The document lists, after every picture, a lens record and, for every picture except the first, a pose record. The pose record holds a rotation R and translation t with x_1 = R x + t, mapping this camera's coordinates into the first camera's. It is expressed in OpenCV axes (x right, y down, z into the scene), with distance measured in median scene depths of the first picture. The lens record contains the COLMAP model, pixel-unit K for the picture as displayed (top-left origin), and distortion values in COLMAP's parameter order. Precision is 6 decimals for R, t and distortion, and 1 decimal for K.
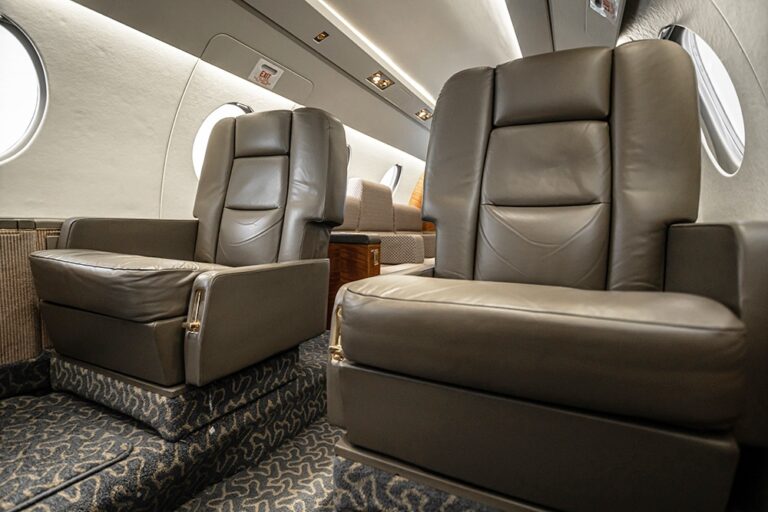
lens RADIAL K [[380.9, 0, 384.0], [0, 380.9, 256.0], [0, 0, 1]] dist [-0.005265, -0.001175]
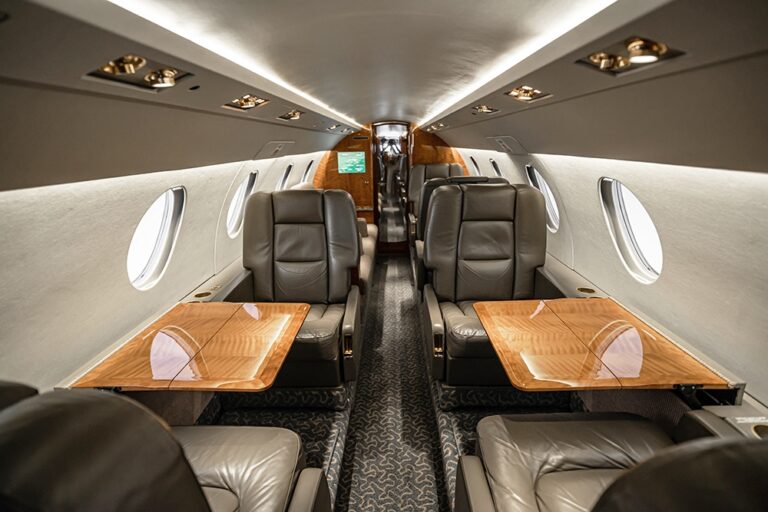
lens RADIAL K [[395.0, 0, 384.0], [0, 395.0, 256.0], [0, 0, 1]] dist [0.084750, -0.000255]
pose [[0.905336, -0.158246, 0.394112, -1.024222], [0.072430, 0.971924, 0.223870, -0.719846], [-0.418473, -0.174132, 0.891380, -0.781511]]
